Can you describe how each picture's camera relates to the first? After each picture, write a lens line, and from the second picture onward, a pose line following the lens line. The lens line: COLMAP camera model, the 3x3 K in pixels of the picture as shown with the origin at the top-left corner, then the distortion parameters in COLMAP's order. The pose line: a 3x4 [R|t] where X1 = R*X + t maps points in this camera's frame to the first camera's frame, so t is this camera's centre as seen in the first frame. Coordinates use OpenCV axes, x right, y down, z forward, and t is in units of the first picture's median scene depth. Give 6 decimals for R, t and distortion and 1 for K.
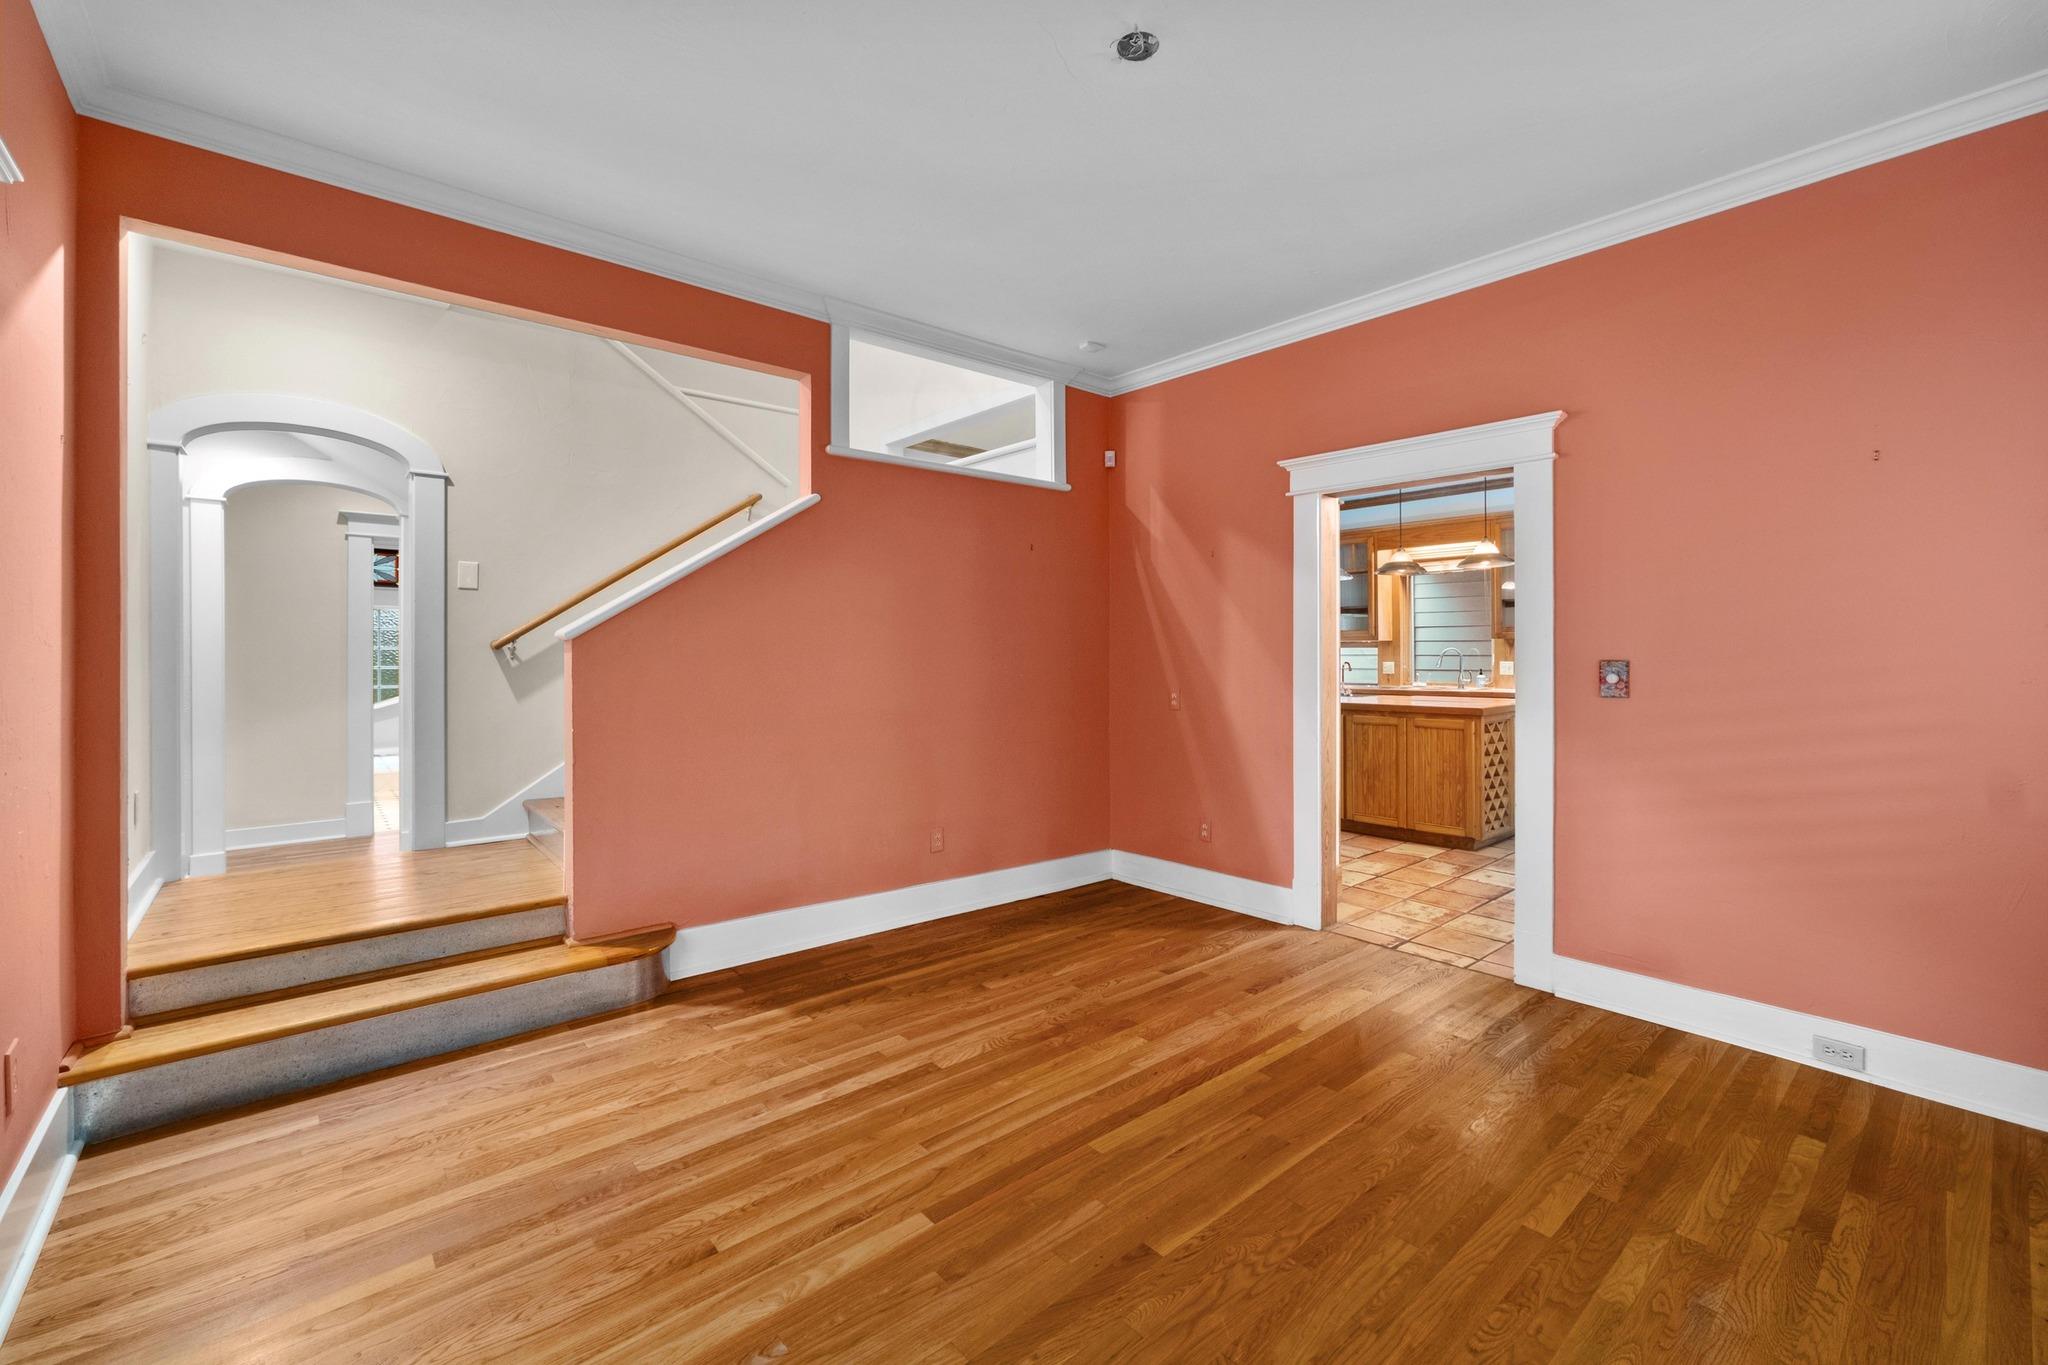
lens RADIAL K [[865.3, 0, 1021.8], [0, 865.3, 638.7], [0, 0, 1]] dist [-0.016117, 0.005158]
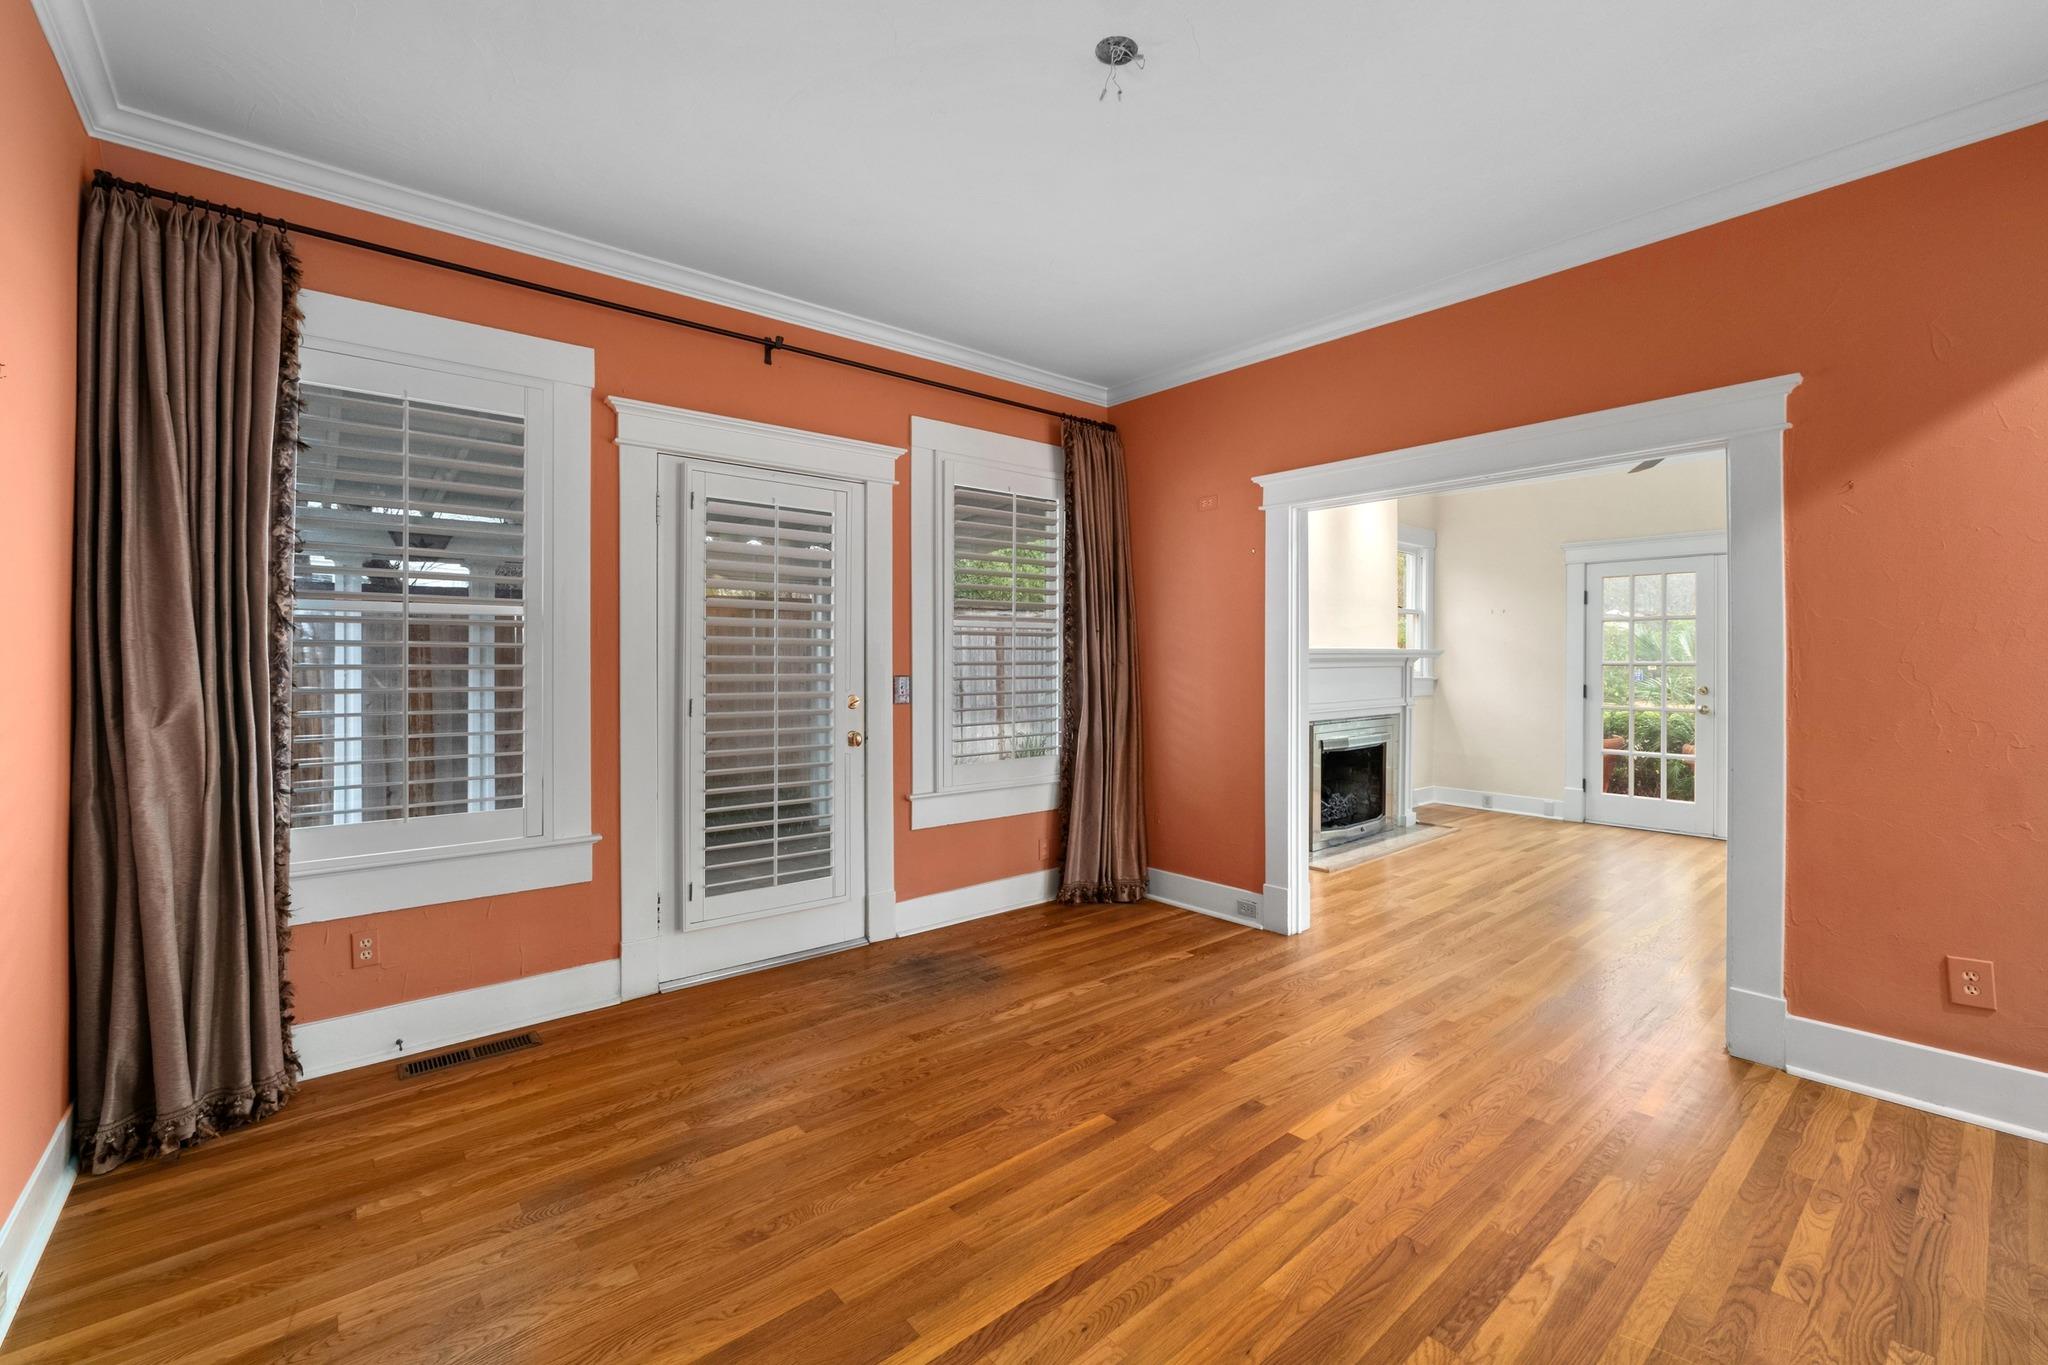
lens RADIAL K [[852.8, 0, 1022.3], [0, 852.8, 659.0], [0, 0, 1]] dist [-0.008682, 0.000109]
pose [[-0.999988, 0.002744, 0.004154, 0.199749], [0.002651, 0.999749, -0.022231, 0.026393], [-0.004214, -0.022220, -0.999744, 1.654652]]
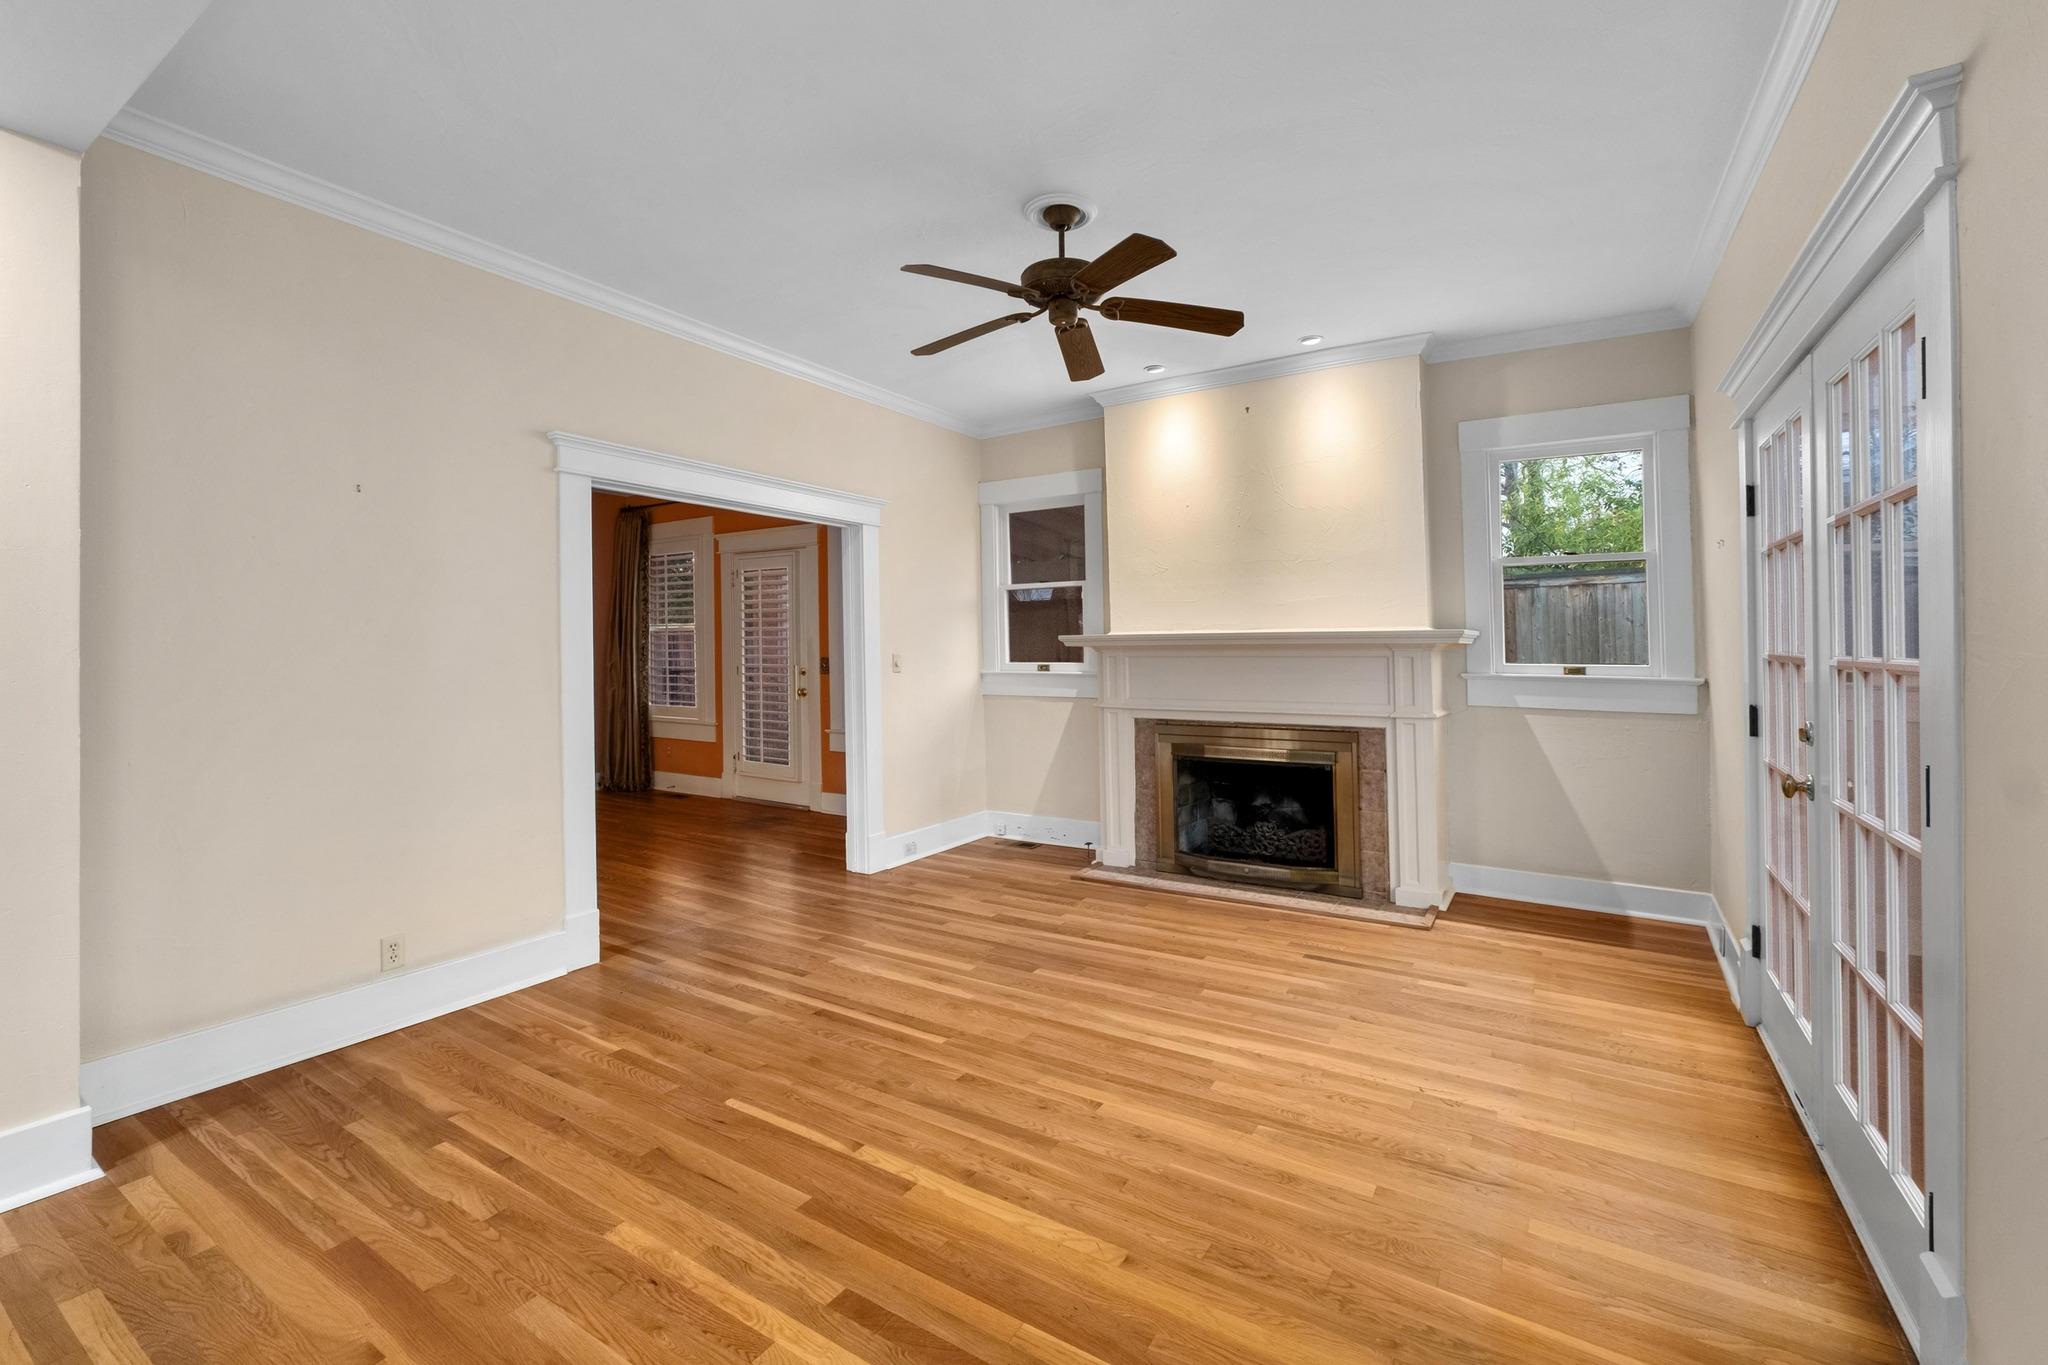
lens RADIAL K [[865.3, 0, 1021.8], [0, 865.3, 638.7], [0, 0, 1]] dist [-0.016117, 0.005158]
pose [[-0.294610, 0.007427, 0.955589, -2.328442], [-0.010665, 0.999882, -0.011060, -0.012429], [-0.955558, -0.013450, -0.294496, 0.267193]]
